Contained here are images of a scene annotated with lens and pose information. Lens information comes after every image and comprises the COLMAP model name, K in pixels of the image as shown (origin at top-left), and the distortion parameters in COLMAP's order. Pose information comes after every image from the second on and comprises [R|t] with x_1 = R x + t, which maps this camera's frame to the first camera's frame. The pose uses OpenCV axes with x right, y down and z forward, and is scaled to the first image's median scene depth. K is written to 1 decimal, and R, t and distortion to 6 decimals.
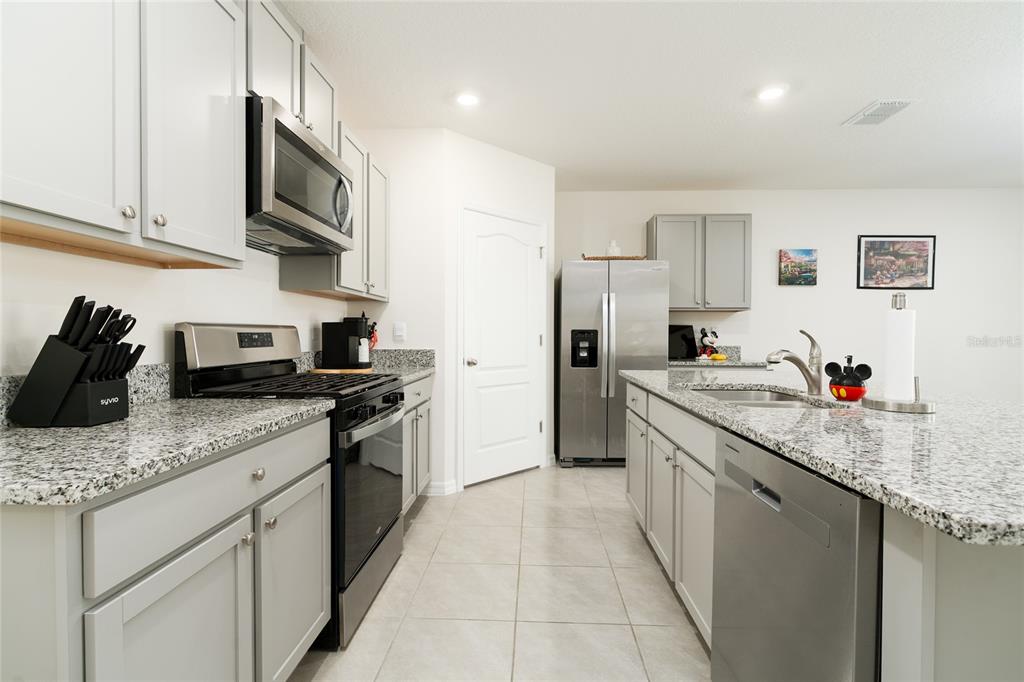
lens RADIAL K [[465.5, 0, 512.1], [0, 465.5, 339.9], [0, 0, 1]] dist [-0.009093, 0.004897]
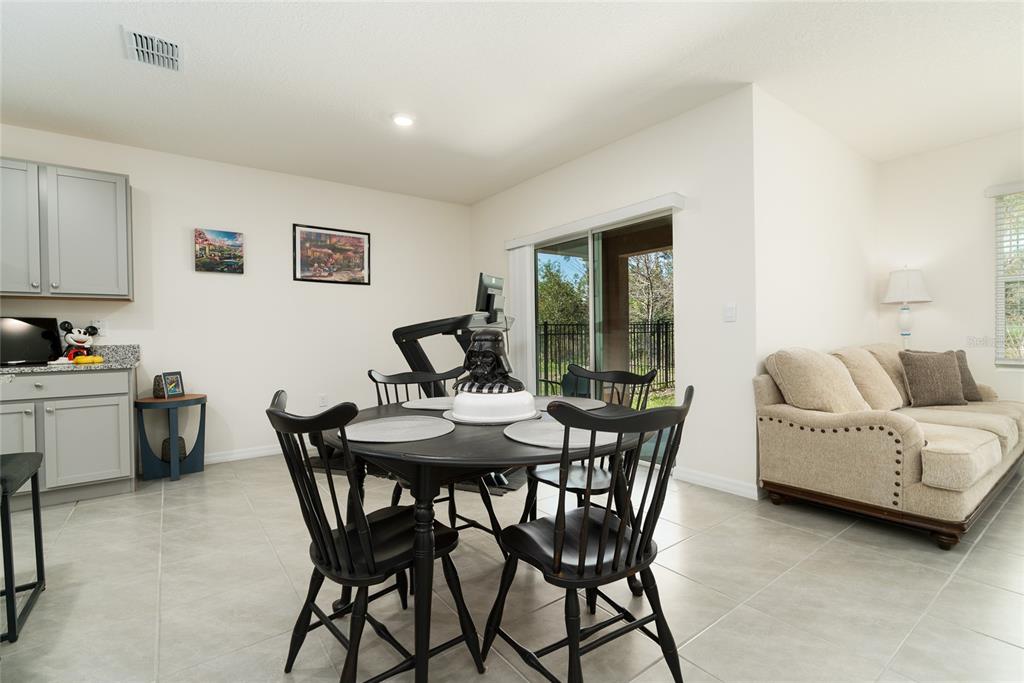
lens RADIAL K [[465.5, 0, 514.0], [0, 465.5, 339.5], [0, 0, 1]] dist [-0.009093, 0.004897]
pose [[0.770859, -0.024693, 0.636527, 0.684571], [0.027528, 0.999606, 0.005440, 0.025791], [-0.636410, 0.013329, 0.771236, -0.025291]]
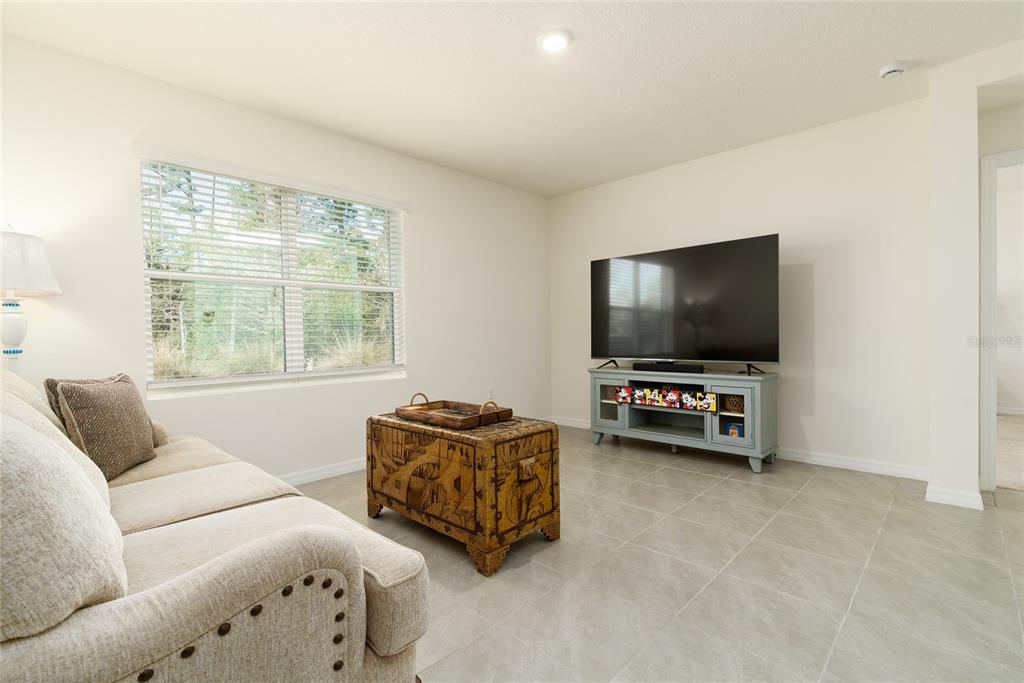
lens RADIAL K [[465.5, 0, 516.1], [0, 465.5, 343.1], [0, 0, 1]] dist [-0.009093, 0.004897]
pose [[-0.750579, -0.007870, 0.660733, 1.283096], [0.019150, 0.999250, 0.033657, 0.027658], [-0.660503, 0.037915, -0.749866, 0.290608]]
